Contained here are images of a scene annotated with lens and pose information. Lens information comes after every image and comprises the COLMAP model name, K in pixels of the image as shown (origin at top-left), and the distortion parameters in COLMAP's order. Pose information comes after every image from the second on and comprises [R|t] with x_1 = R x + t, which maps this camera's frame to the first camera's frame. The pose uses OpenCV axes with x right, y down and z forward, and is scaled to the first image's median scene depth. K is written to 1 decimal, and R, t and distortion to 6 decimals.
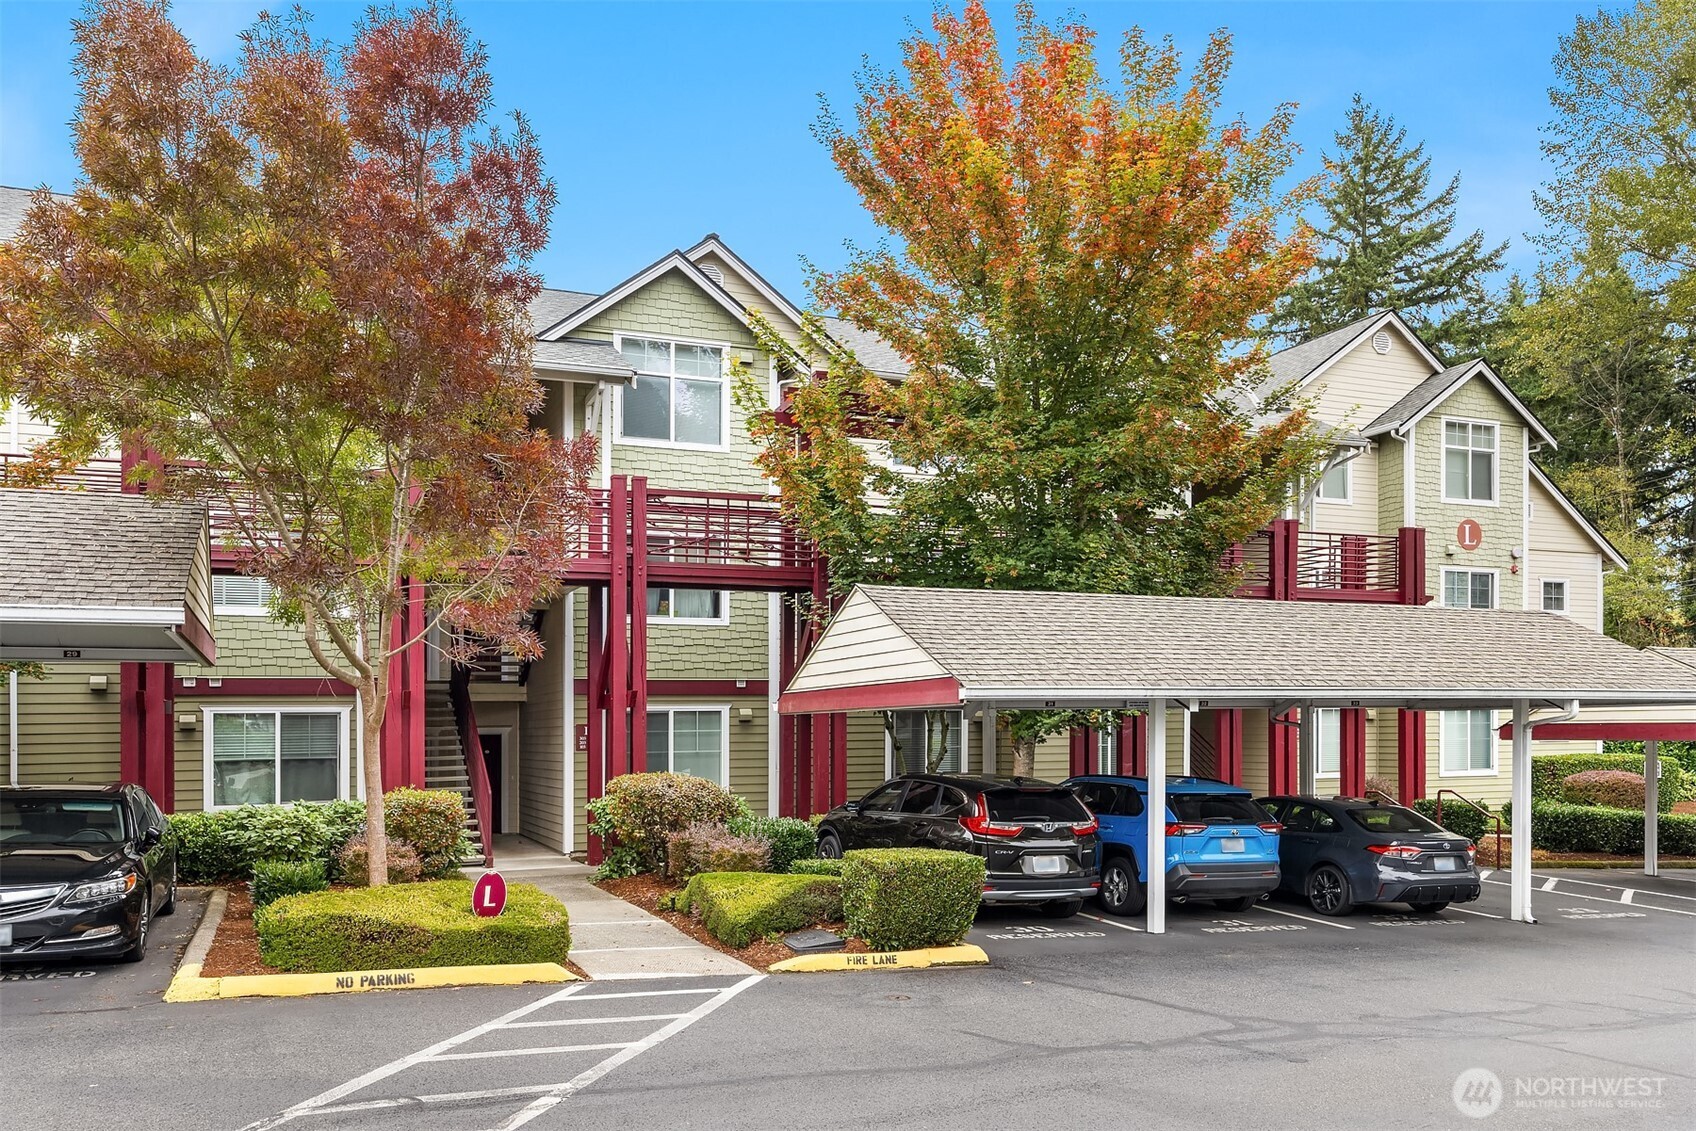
lens RADIAL K [[1438.5, 0, 841.7], [0, 1438.5, 560.7], [0, 0, 1]] dist [0.004470, 0.004307]
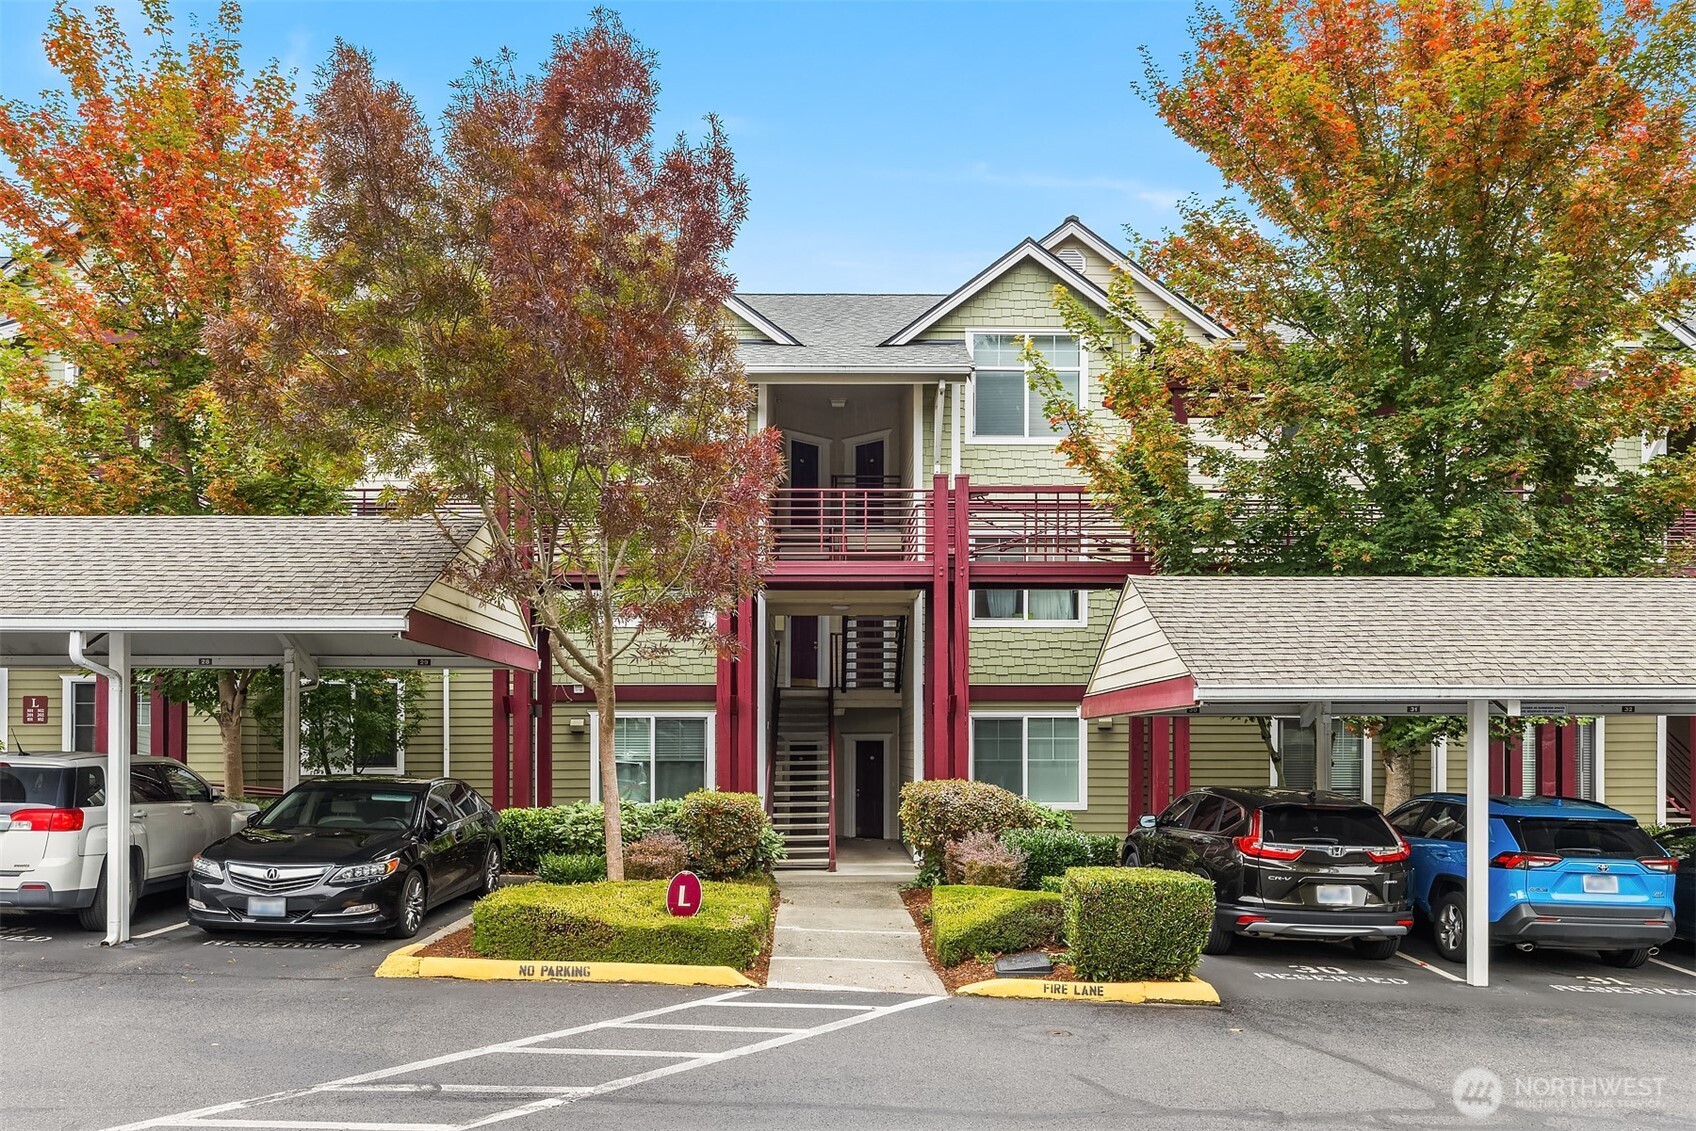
lens RADIAL K [[1438.5, 0, 847.9], [0, 1438.5, 571.5], [0, 0, 1]] dist [0.004470, 0.004307]
pose [[0.918400, -0.037089, -0.393912, 0.213829], [0.036355, 0.999295, -0.009328, 0.016625], [0.393980, -0.005754, 0.919101, 0.100572]]
